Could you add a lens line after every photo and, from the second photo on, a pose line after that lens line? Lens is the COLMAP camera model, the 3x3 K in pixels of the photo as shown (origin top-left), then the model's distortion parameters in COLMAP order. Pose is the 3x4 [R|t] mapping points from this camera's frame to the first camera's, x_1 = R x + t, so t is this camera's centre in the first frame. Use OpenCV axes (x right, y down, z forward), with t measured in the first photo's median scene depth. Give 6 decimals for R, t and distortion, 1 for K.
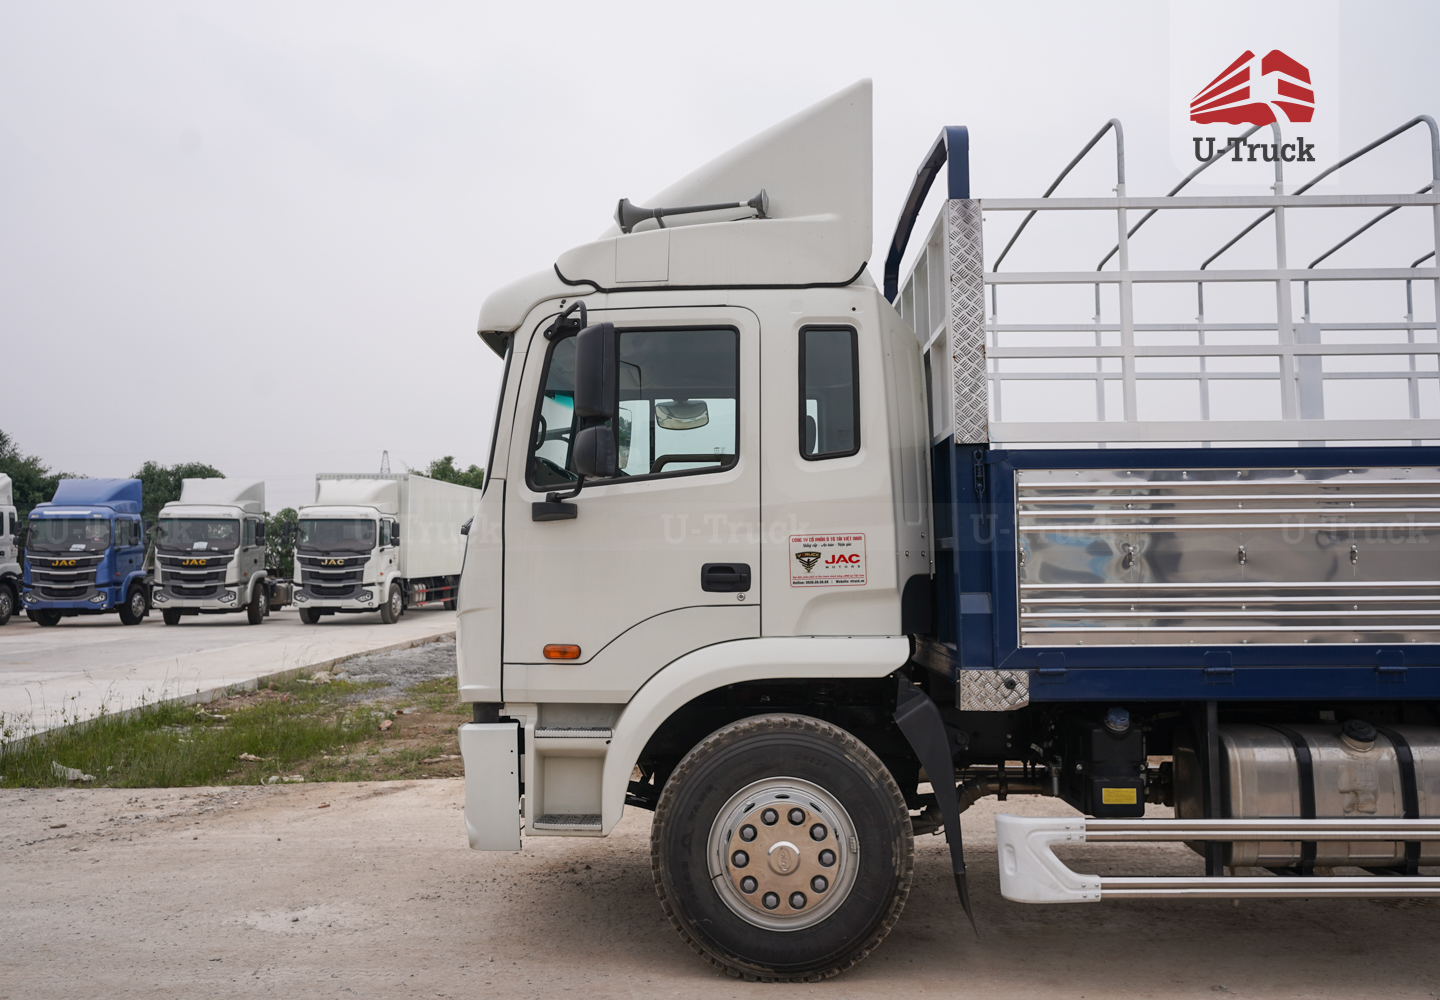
lens RADIAL K [[1175.3, 0, 720.0], [0, 1175.3, 500.0], [0, 0, 1]] dist [0.000632, -0.005345]
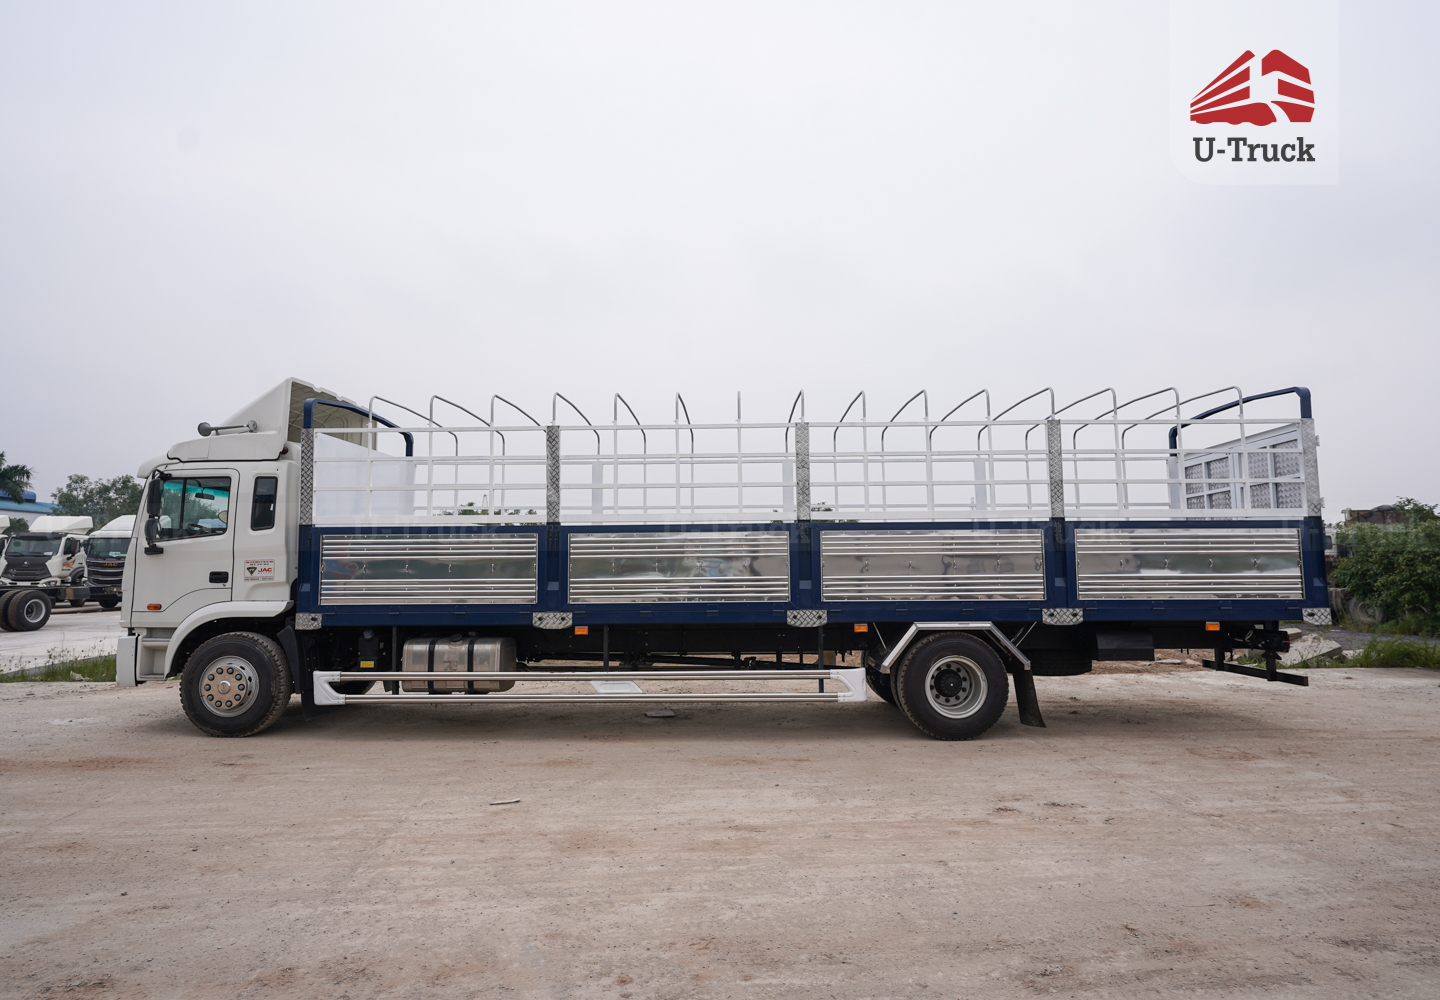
lens RADIAL K [[788.0, 0, 720.0], [0, 788.0, 500.0], [0, 0, 1]] dist [-0.006809, 0.000691]
pose [[0.999974, 0.002377, 0.006827, 1.101352], [-0.002137, 0.999389, -0.034896, -0.044307], [-0.006906, 0.034881, 0.999368, -0.717443]]
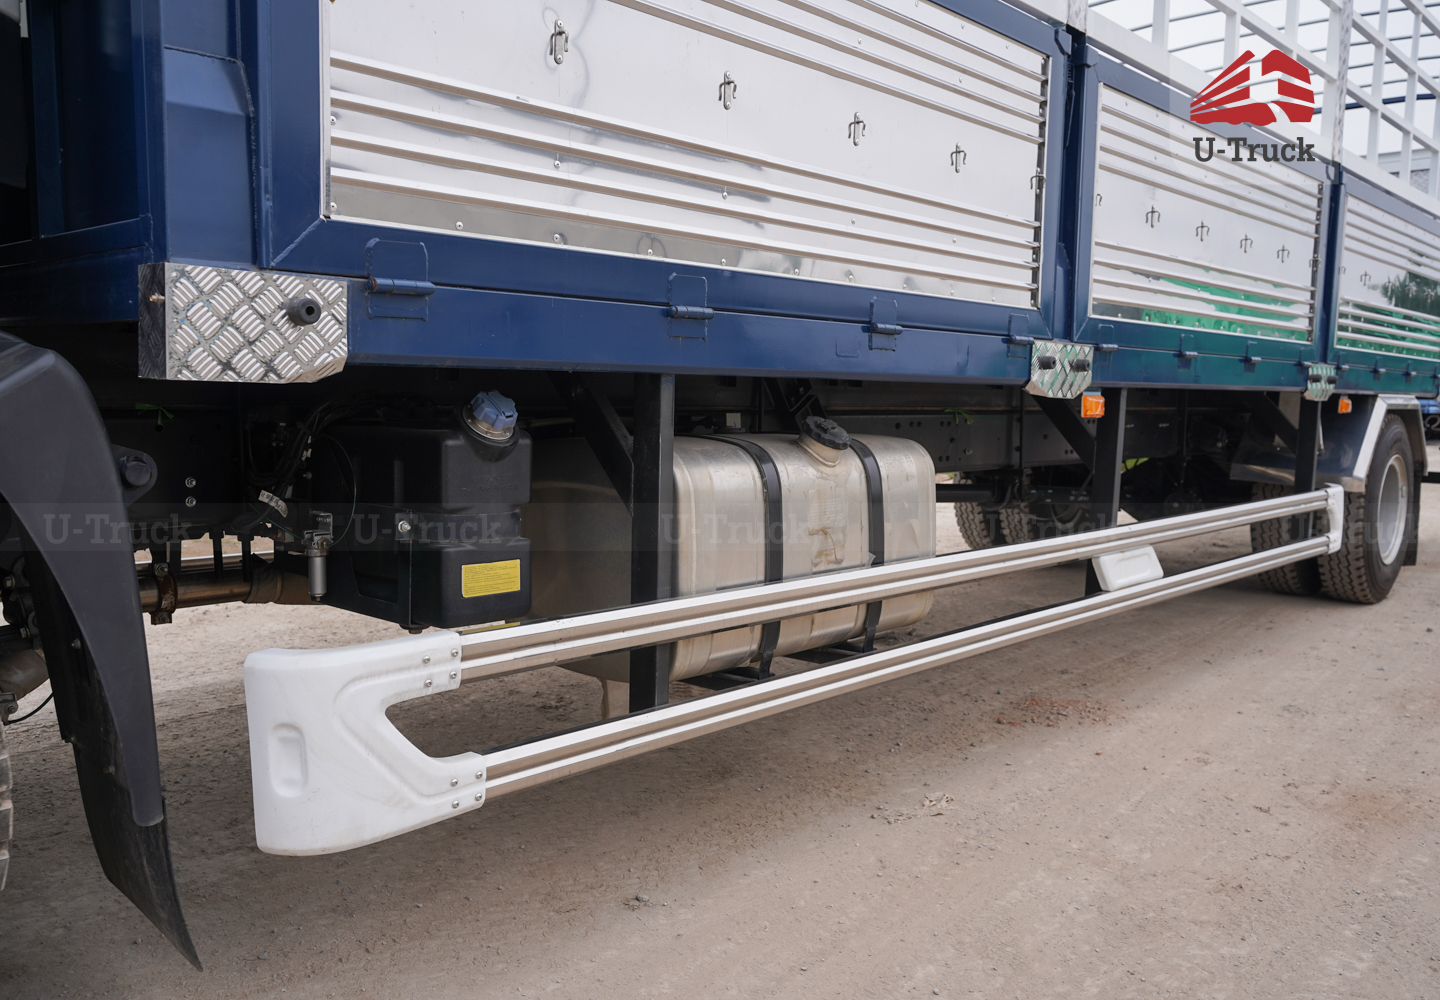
lens RADIAL K [[1175.3, 0, 720.0], [0, 1175.3, 500.0], [0, 0, 1]] dist [0.000632, -0.005345]
pose [[0.664466, -0.049946, 0.745647, 0.051244], [-0.070576, 0.989111, 0.129146, 0.155557], [-0.743978, -0.138438, 0.653706, 0.636343]]
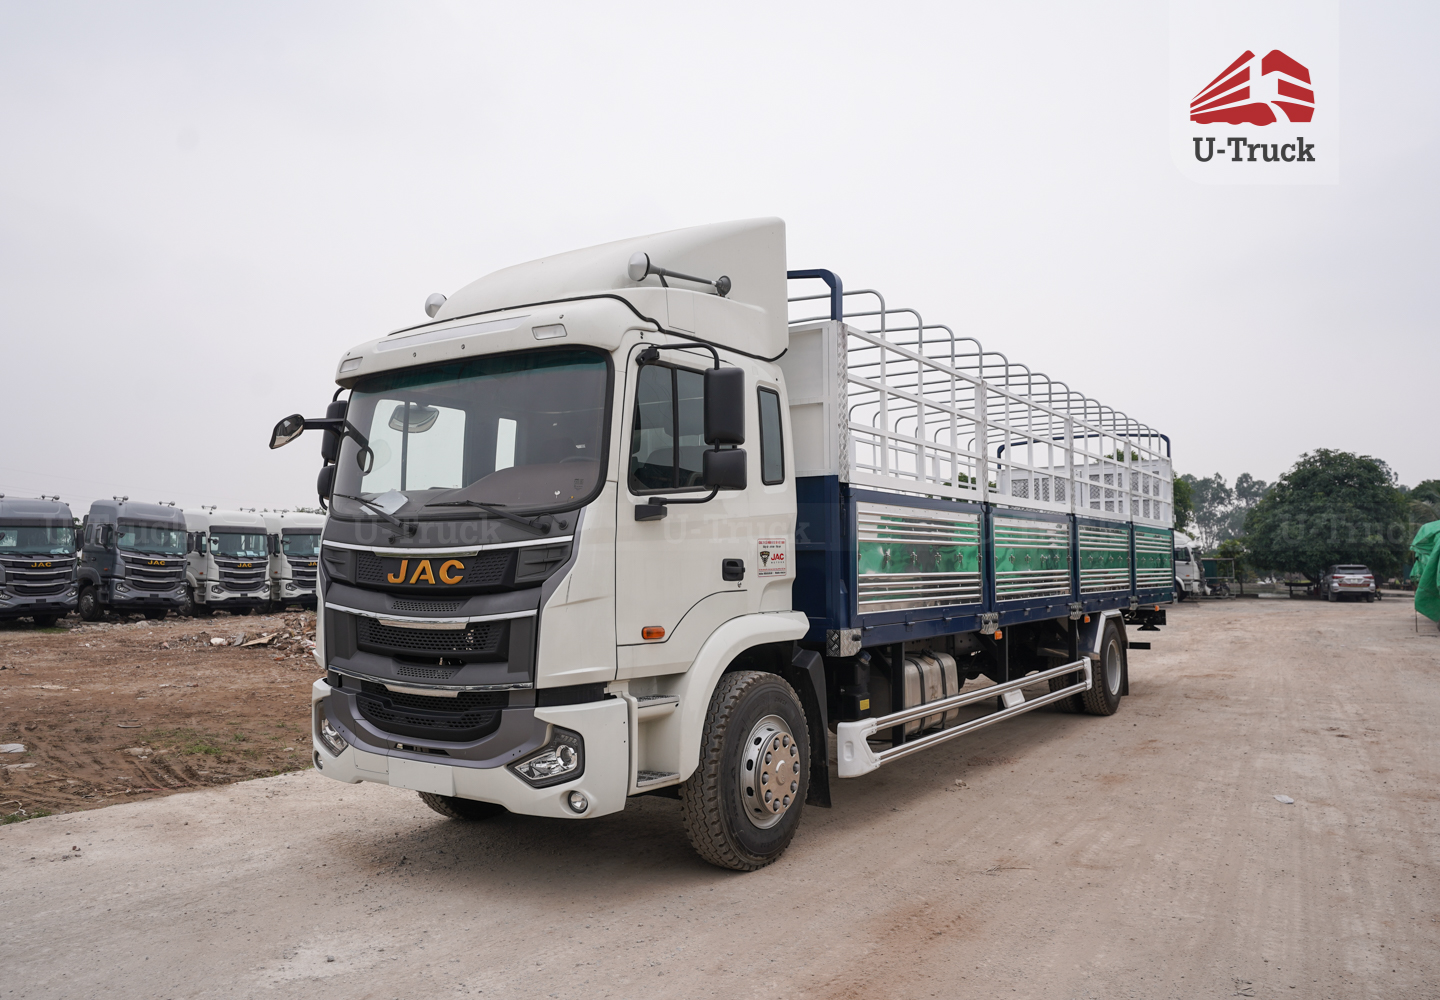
lens RADIAL K [[1073.6, 0, 715.3], [0, 1073.6, 500.7], [0, 0, 1]] dist [-0.002043, 0.000956]
pose [[0.536838, 0.056573, 0.841786, -1.052028], [-0.046036, 0.998227, -0.037728, 0.036322], [-0.842428, -0.018499, 0.538491, 0.385187]]
